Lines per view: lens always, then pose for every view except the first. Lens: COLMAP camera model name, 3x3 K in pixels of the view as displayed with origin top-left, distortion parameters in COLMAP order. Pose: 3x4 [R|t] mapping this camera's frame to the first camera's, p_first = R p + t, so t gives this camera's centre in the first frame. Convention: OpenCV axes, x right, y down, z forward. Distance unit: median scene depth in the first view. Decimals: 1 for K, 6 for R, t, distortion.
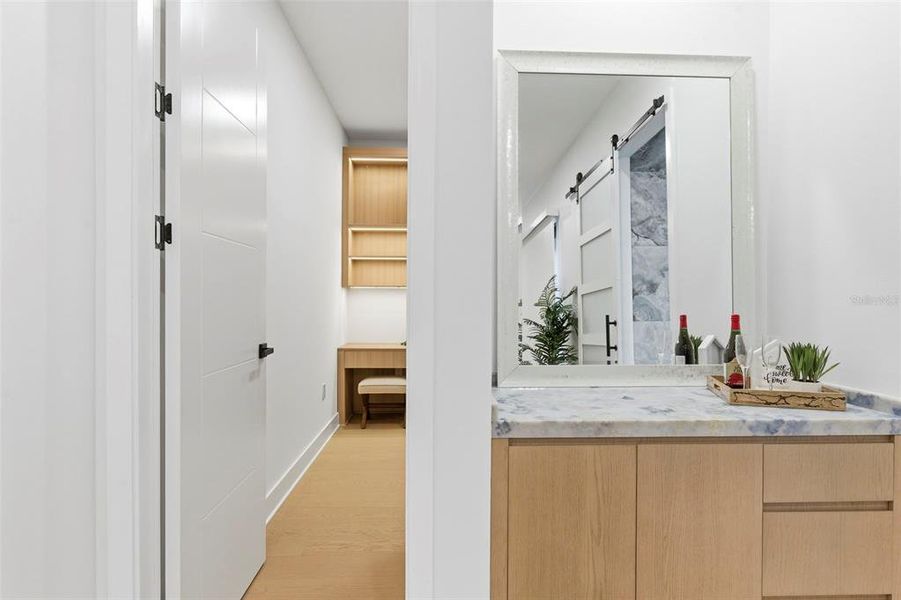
lens RADIAL K [[467.2, 0, 450.5], [0, 467.2, 300.0], [0, 0, 1]] dist [0.001290, 0.000169]
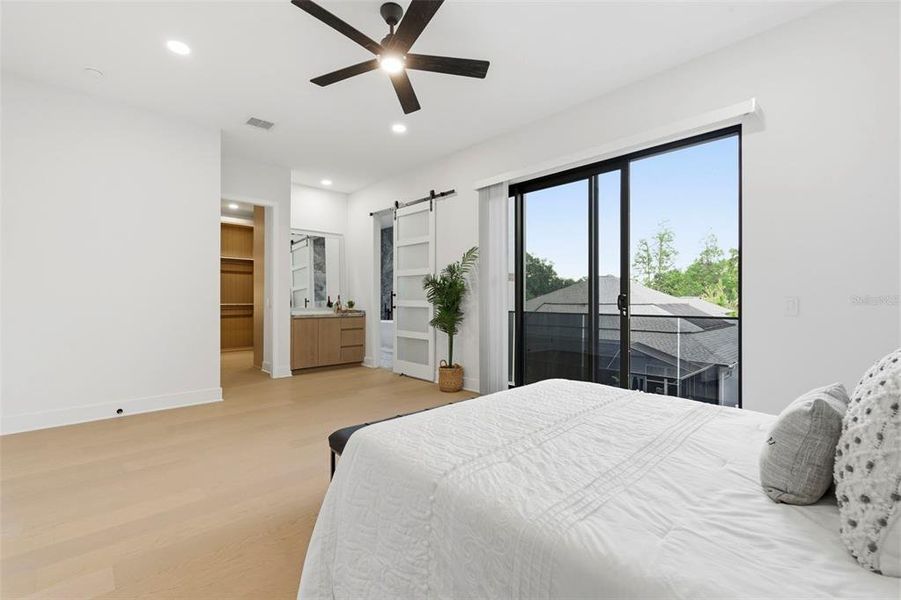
lens RADIAL K [[401.2, 0, 448.6], [0, 401.2, 300.2], [0, 0, 1]] dist [0.004998, 0.000114]
pose [[0.757520, -0.003134, 0.652804, -0.675693], [-0.000359, 0.999986, 0.005217, 0.035434], [-0.652811, -0.004186, 0.757509, -1.589720]]
